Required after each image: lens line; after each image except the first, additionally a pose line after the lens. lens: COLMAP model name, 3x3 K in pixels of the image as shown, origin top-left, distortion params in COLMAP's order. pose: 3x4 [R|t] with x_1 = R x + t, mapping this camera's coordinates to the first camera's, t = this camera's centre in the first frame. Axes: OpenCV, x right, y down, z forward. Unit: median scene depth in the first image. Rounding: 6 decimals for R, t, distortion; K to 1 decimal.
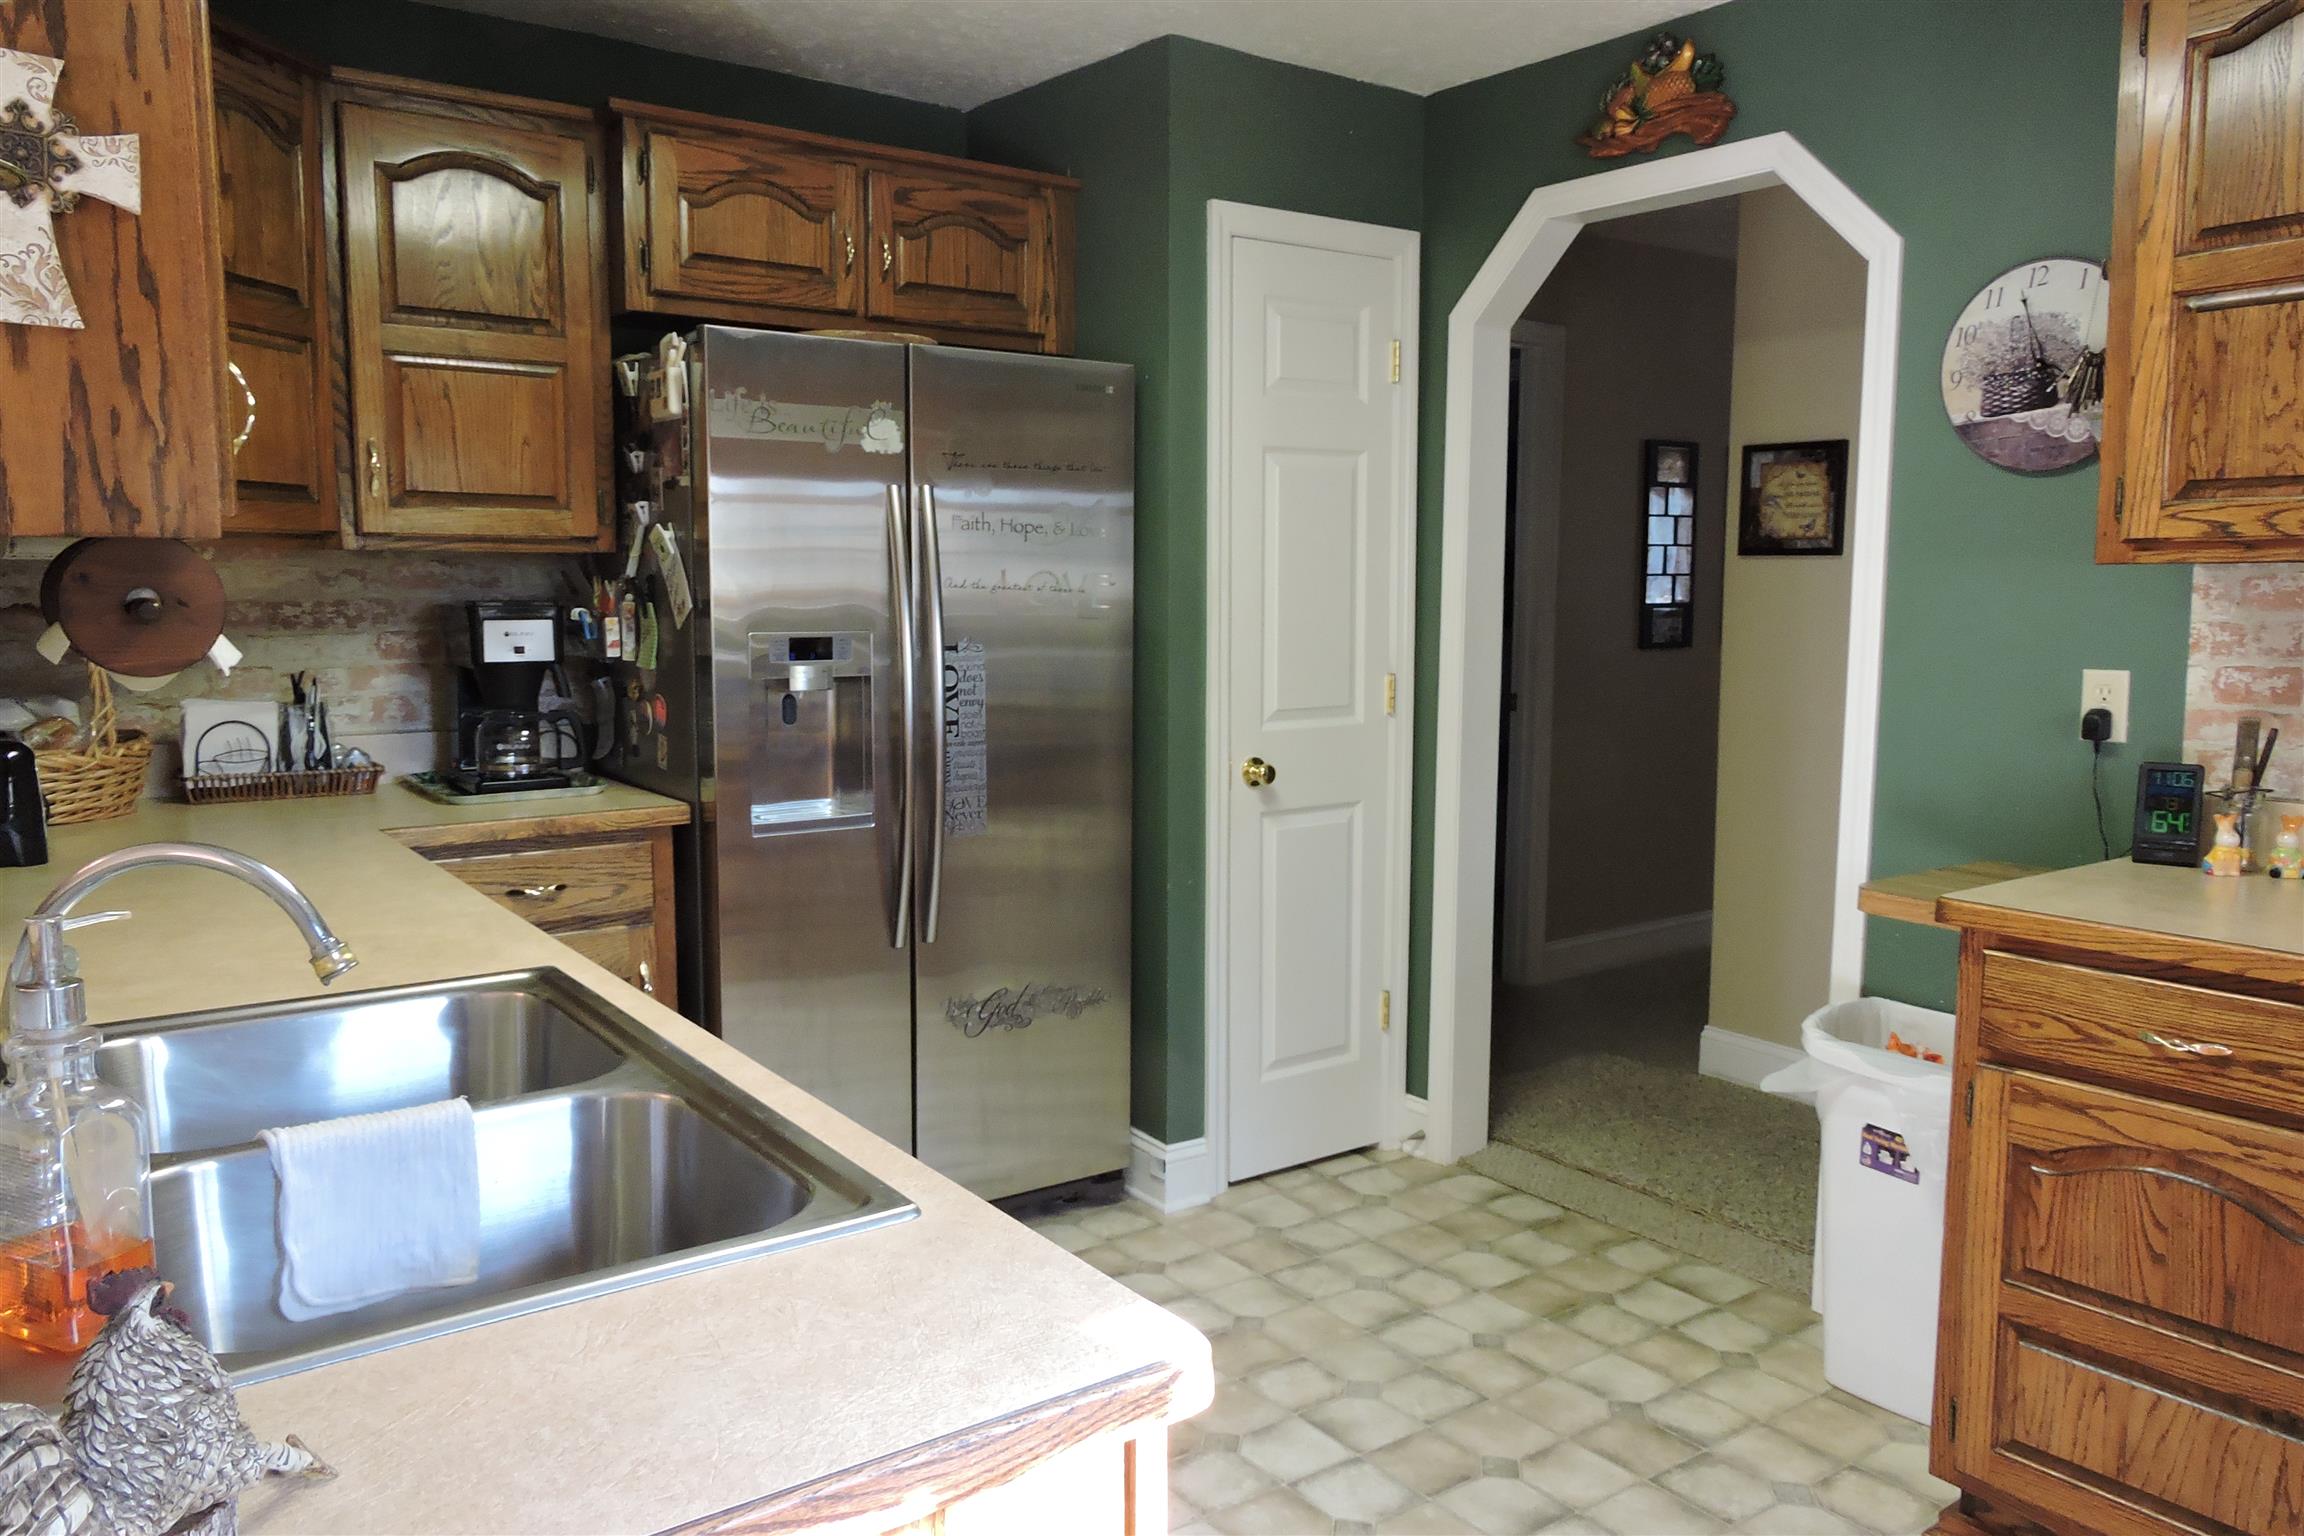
lens RADIAL K [[1649.2, 0, 1146.8], [0, 1649.2, 775.8], [0, 0, 1]] dist [-0.013926, 0.004994]
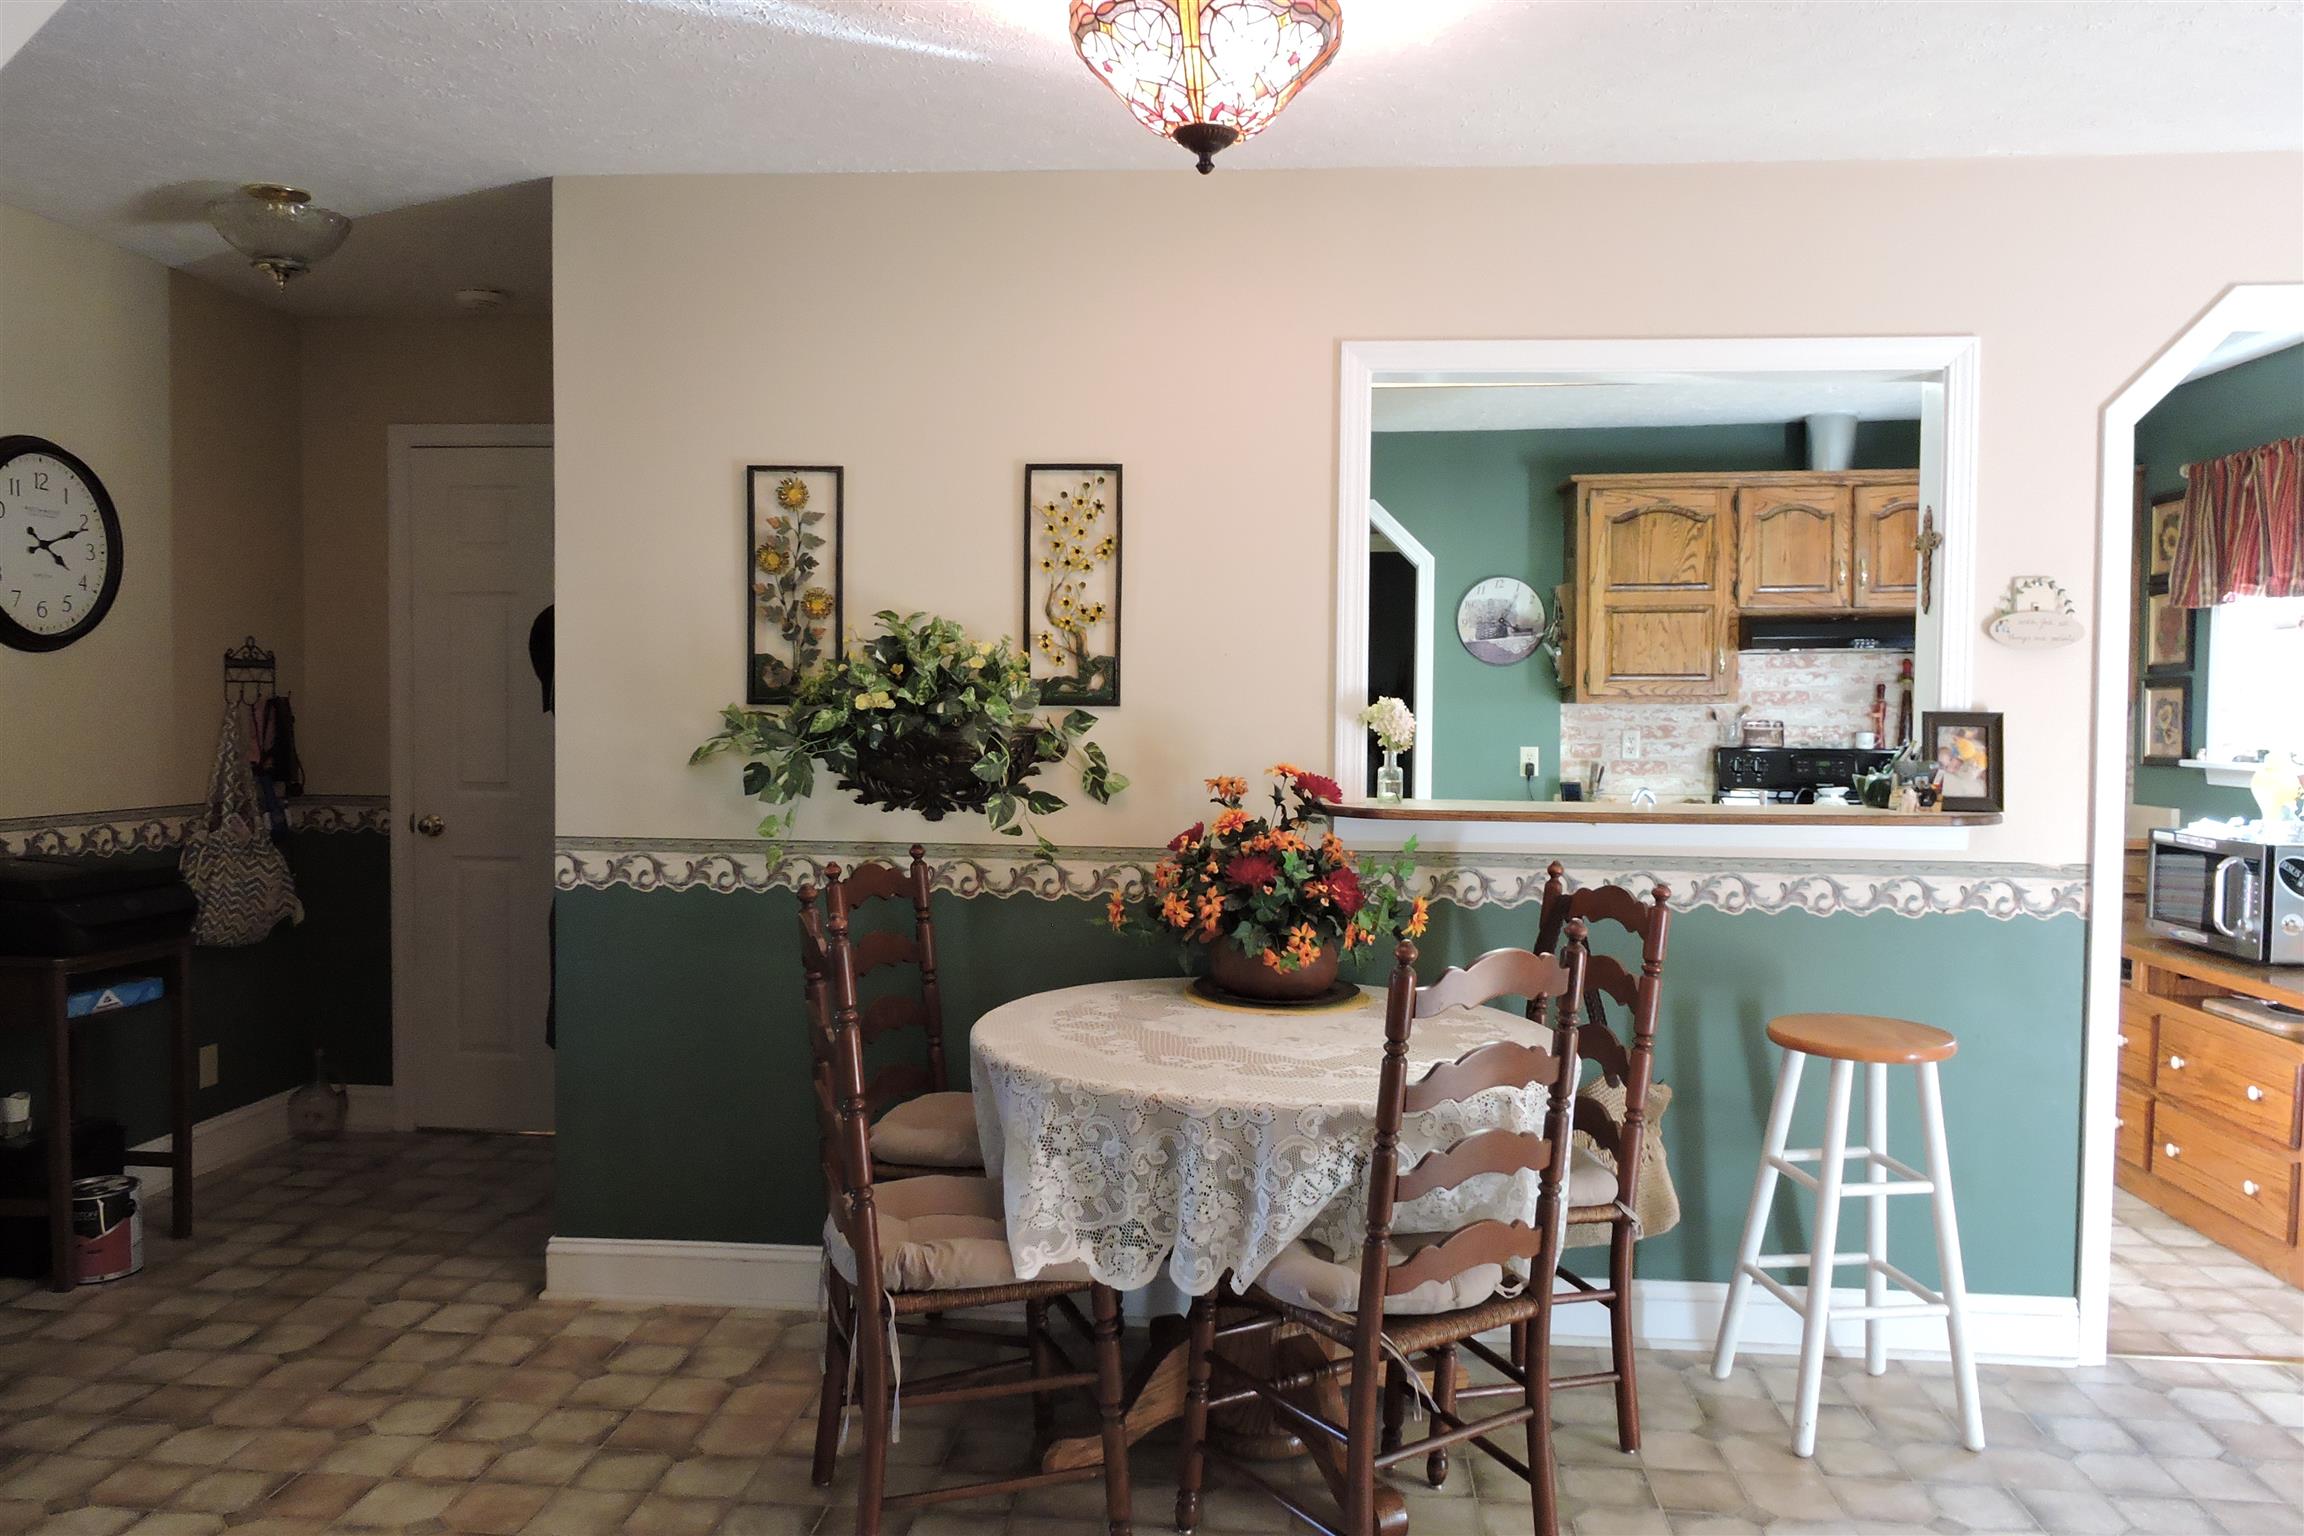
lens RADIAL K [[1571.7, 0, 1150.2], [0, 1571.7, 776.2], [0, 0, 1]] dist [-0.025345, 0.000578]
pose [[0.680444, -0.023942, 0.732408, -1.784053], [0.079804, 0.995943, -0.041585, 0.036764], [-0.728441, 0.086745, 0.679594, -0.195622]]
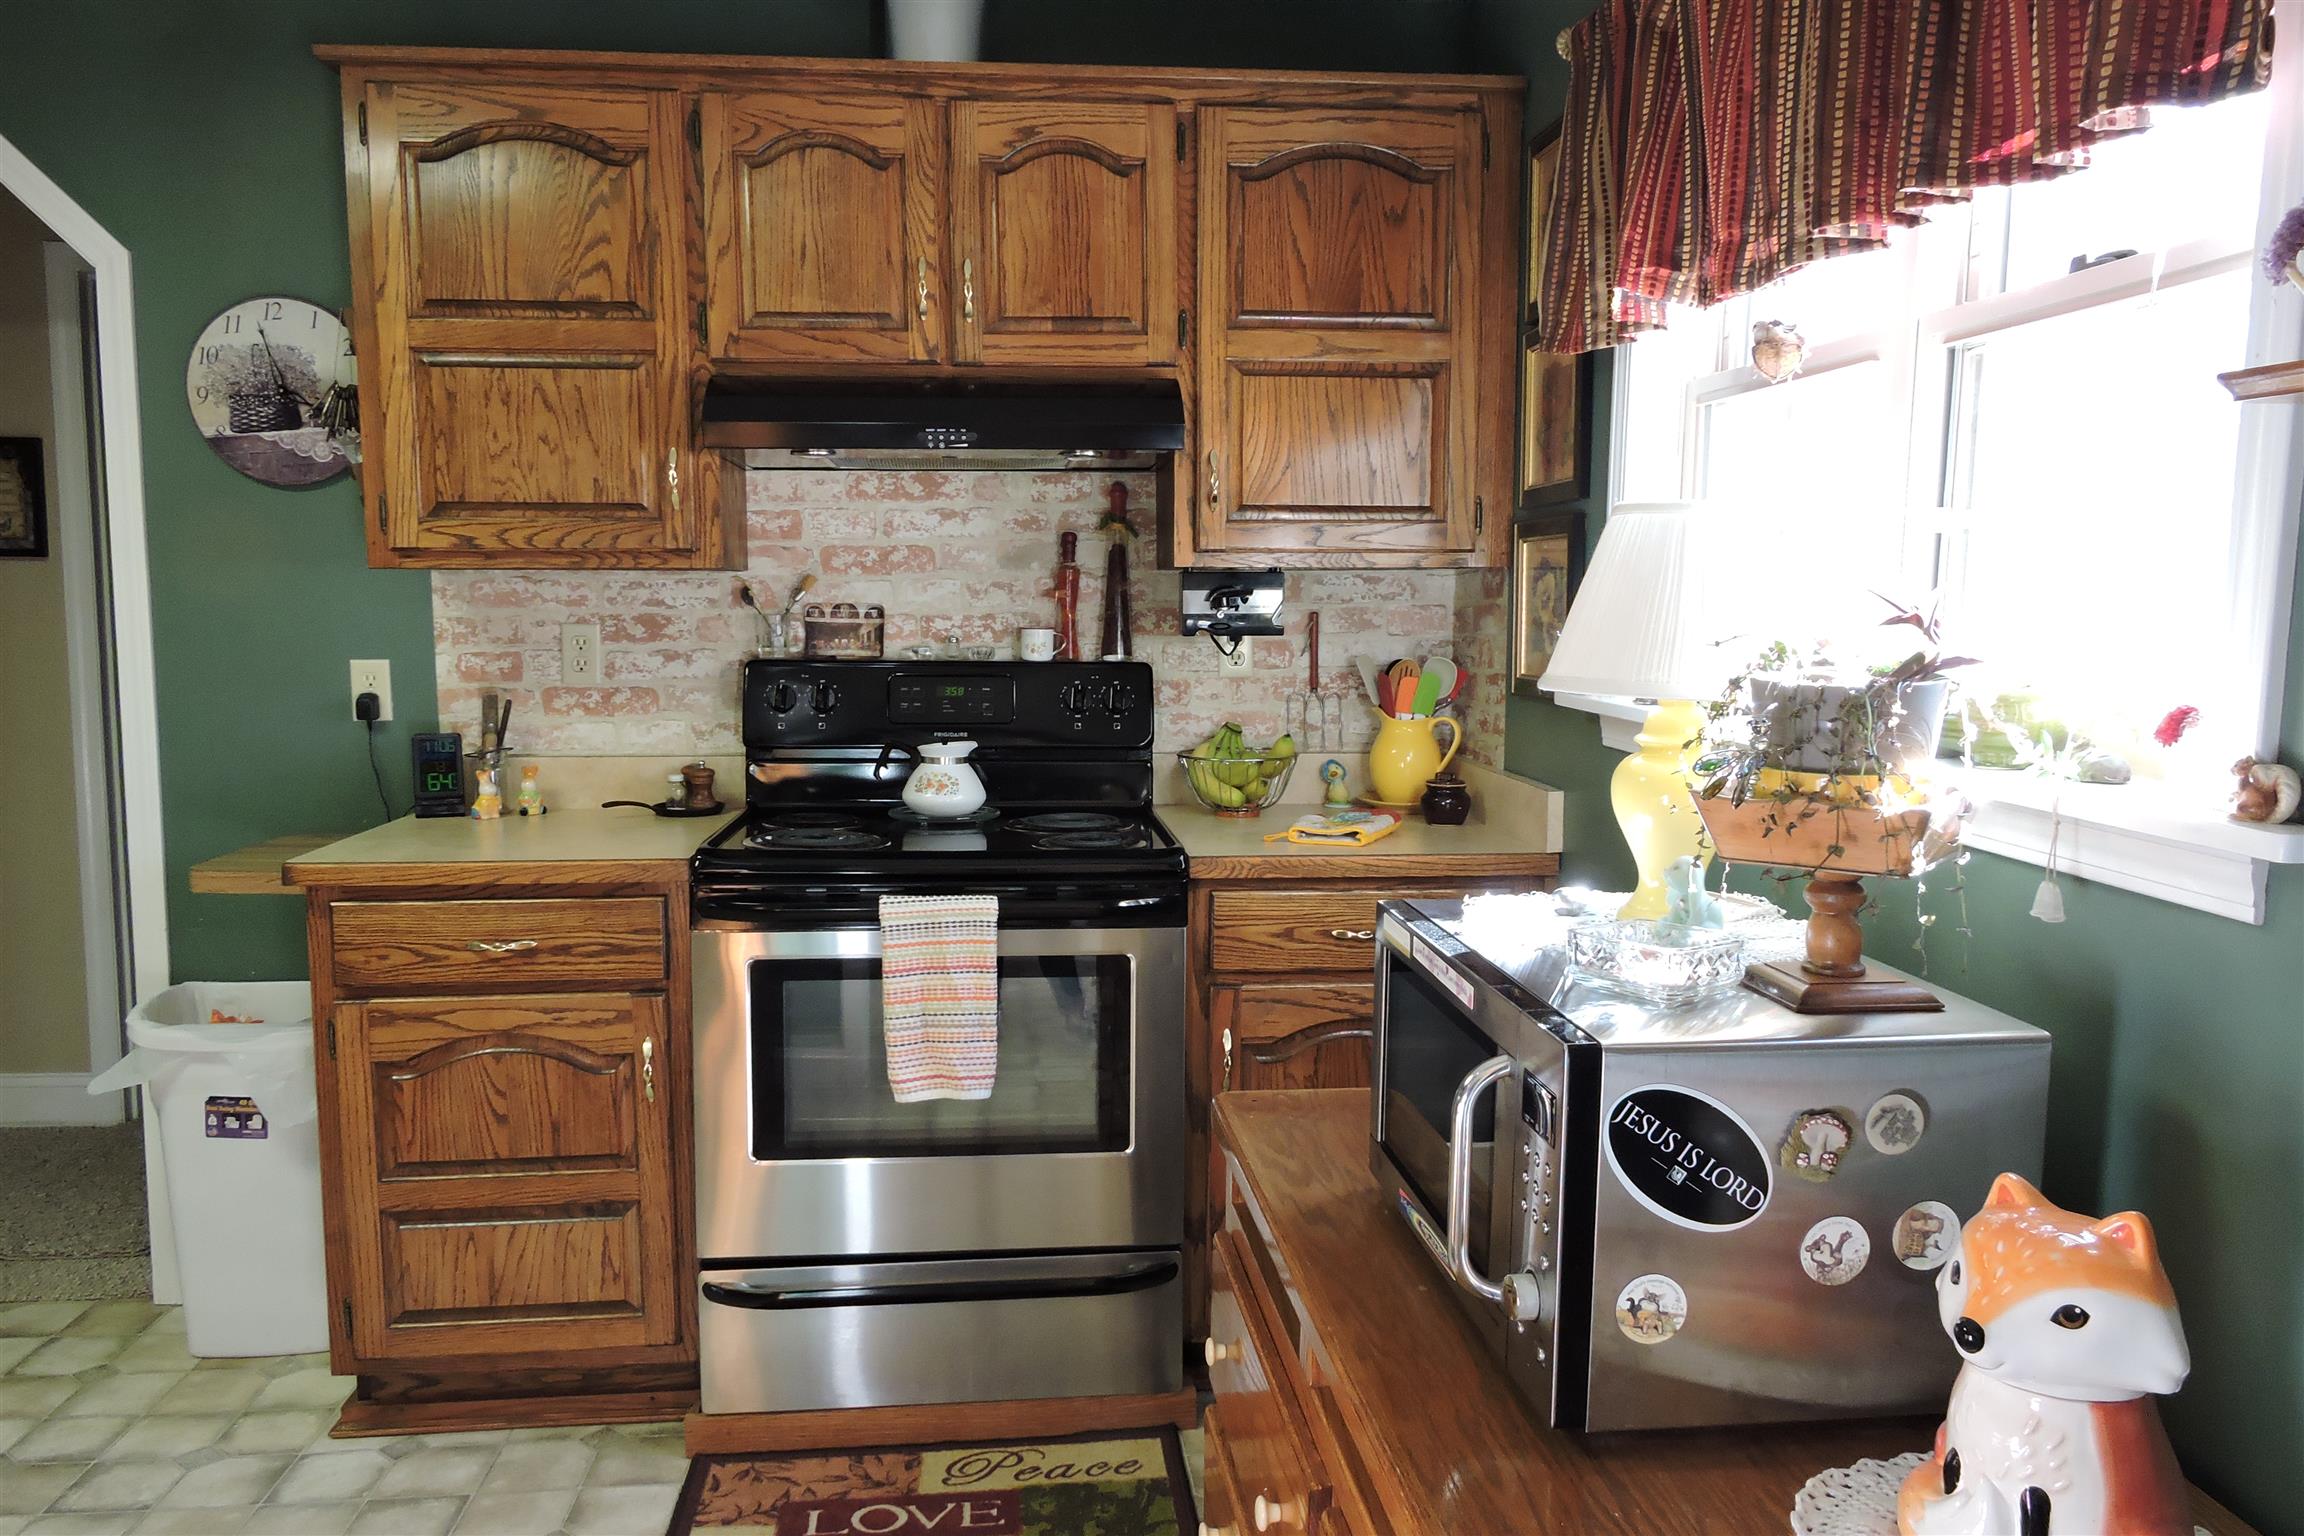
lens RADIAL K [[1649.2, 0, 1146.8], [0, 1649.2, 775.8], [0, 0, 1]] dist [-0.013926, 0.004994]
pose [[0.501995, -0.090054, 0.860170, -0.178959], [0.094425, 0.994326, 0.048993, 0.014907], [-0.859701, 0.056627, 0.507649, -0.076027]]
